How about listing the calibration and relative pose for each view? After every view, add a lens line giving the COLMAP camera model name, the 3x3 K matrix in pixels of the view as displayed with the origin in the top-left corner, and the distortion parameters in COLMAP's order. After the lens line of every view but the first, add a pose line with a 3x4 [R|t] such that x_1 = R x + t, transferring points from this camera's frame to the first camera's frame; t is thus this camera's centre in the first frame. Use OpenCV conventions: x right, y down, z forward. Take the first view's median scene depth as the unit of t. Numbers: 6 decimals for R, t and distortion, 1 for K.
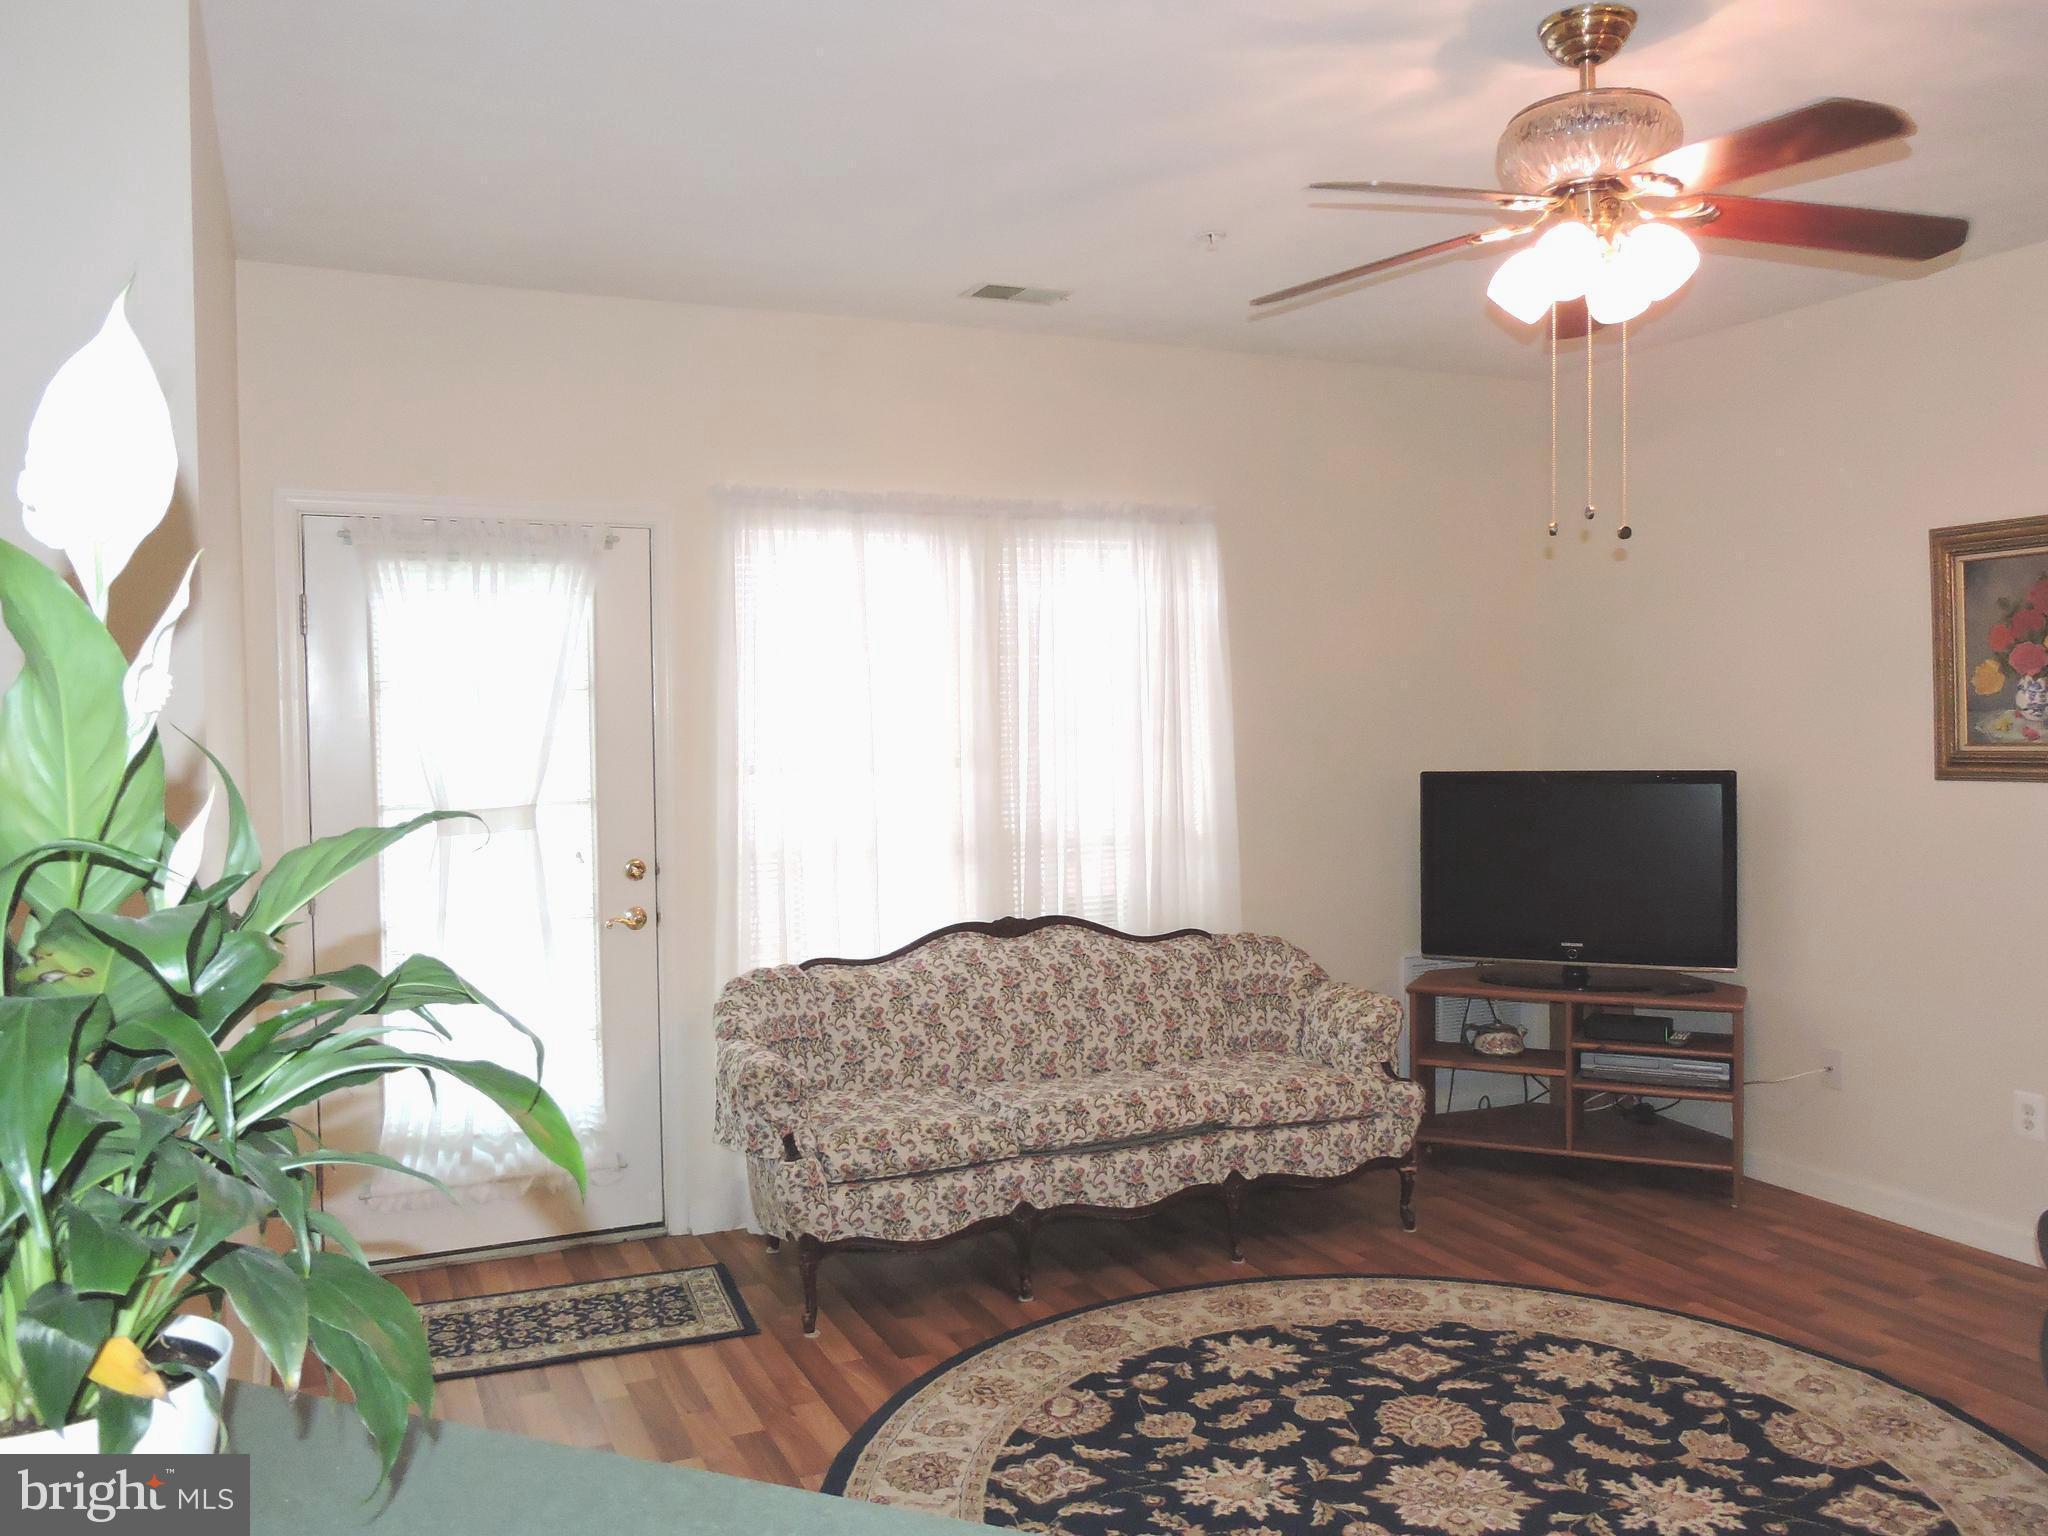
lens RADIAL K [[1610.6, 0, 1031.8], [0, 1610.6, 776.6], [0, 0, 1]] dist [-0.008711, -0.002607]
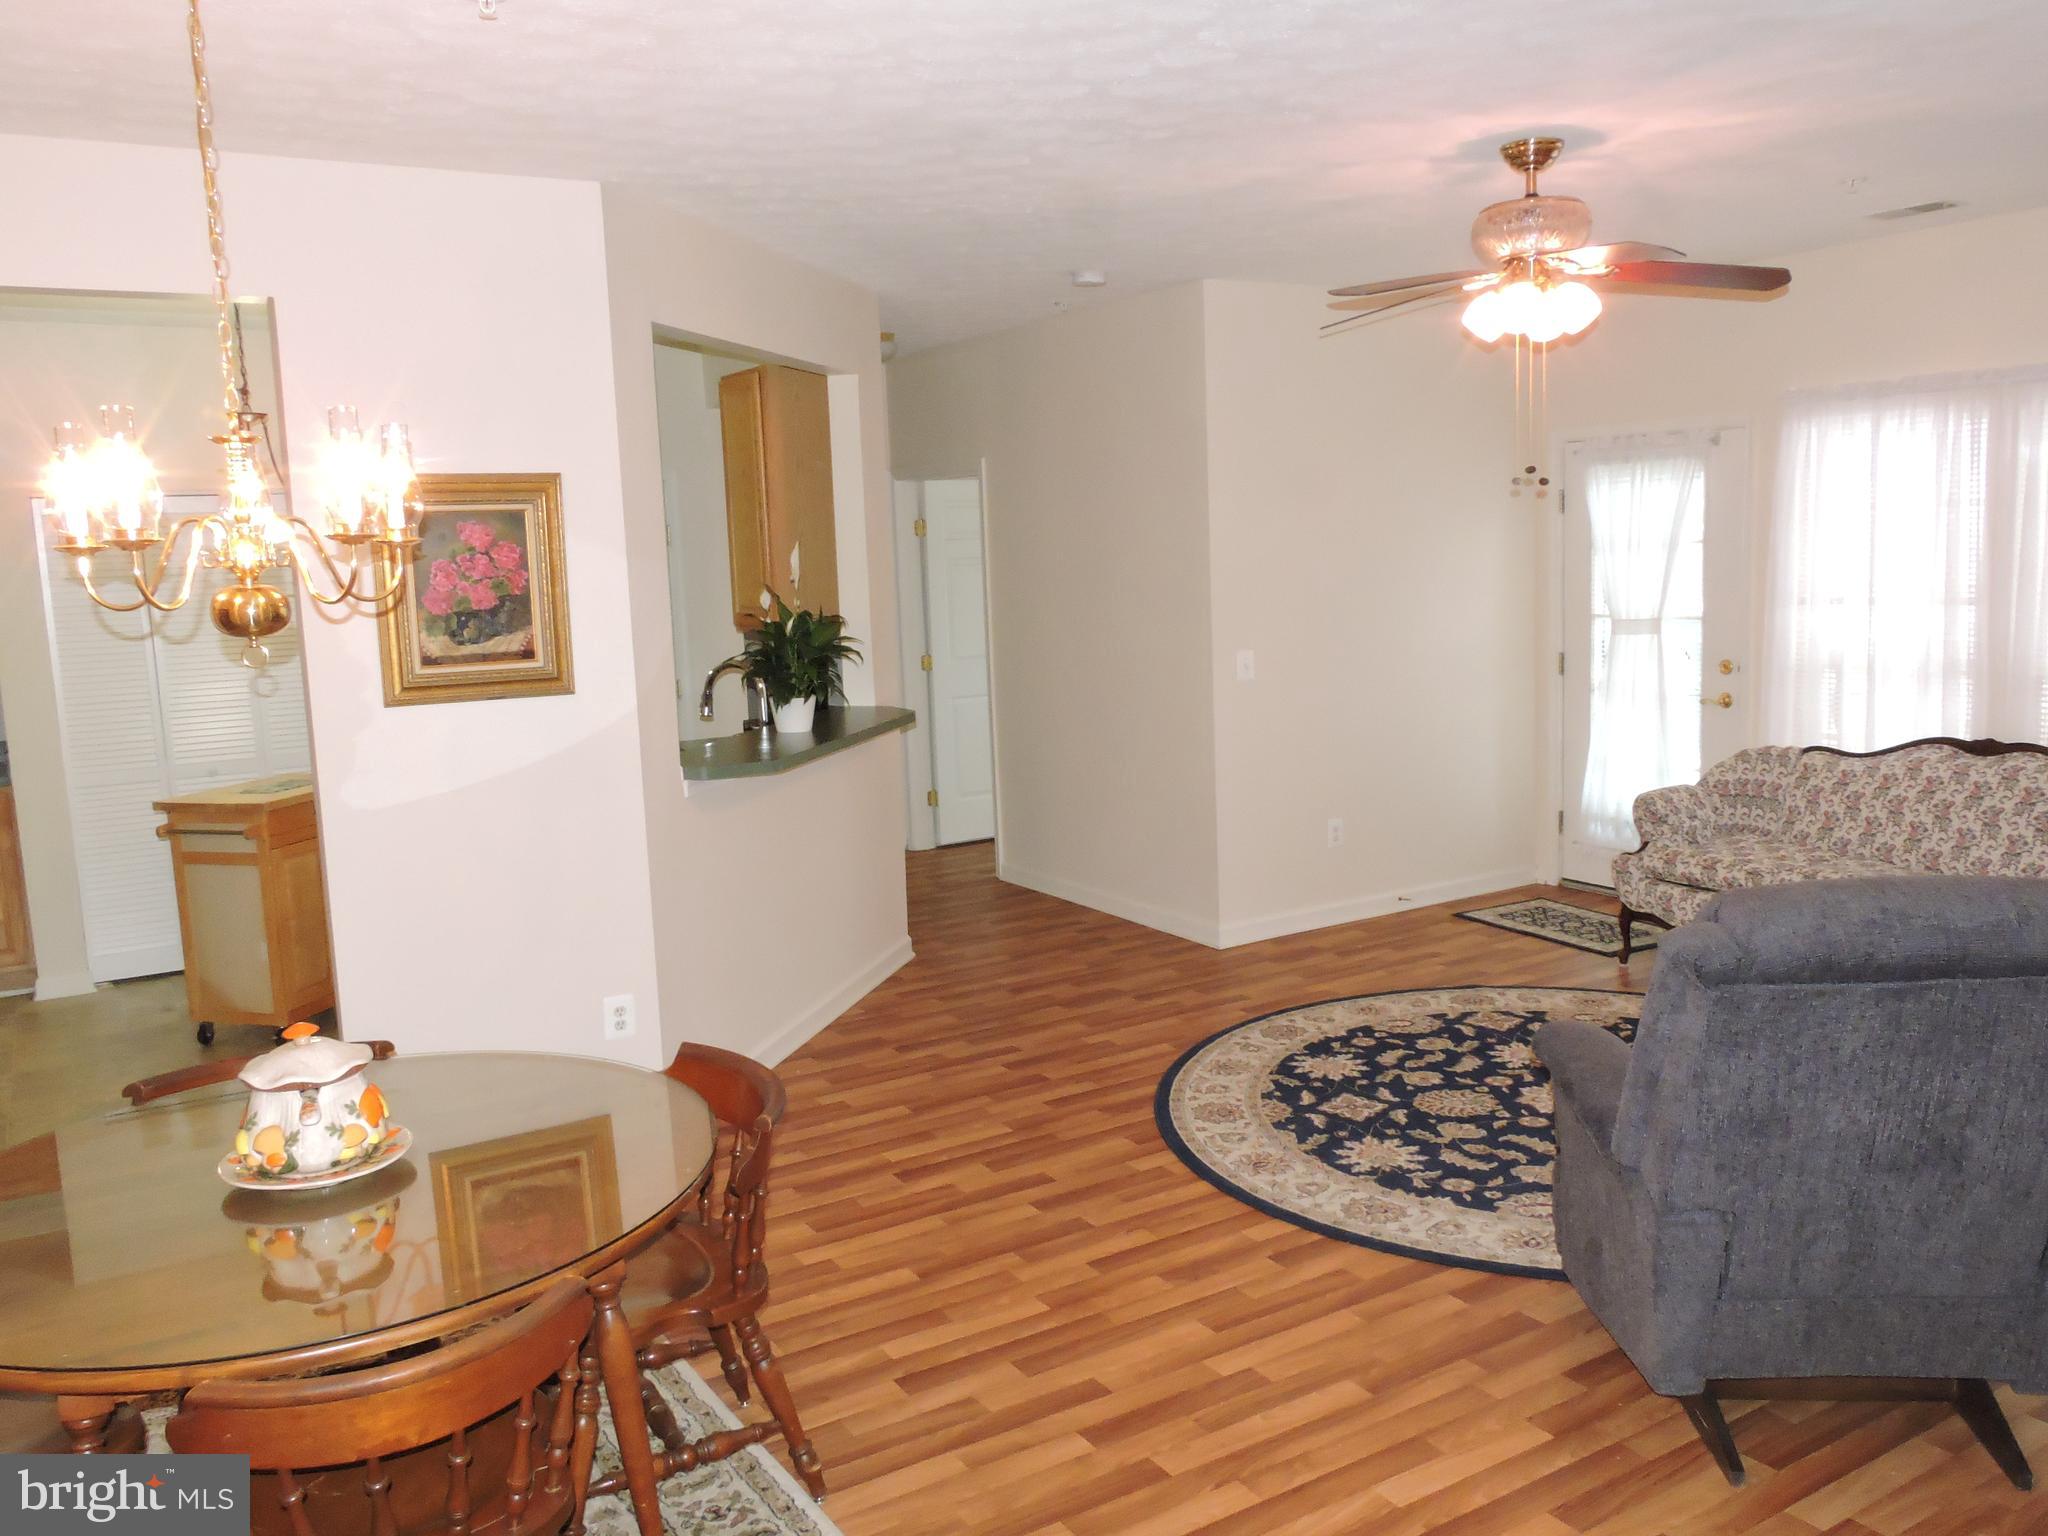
lens RADIAL K [[1610.6, 0, 1023.3], [0, 1610.6, 775.6], [0, 0, 1]] dist [-0.008711, -0.002607]
pose [[0.119084, 0.151040, -0.981329, 1.233850], [0.001316, 0.988337, 0.152278, -0.073984], [0.992883, -0.019425, 0.117496, 0.217172]]
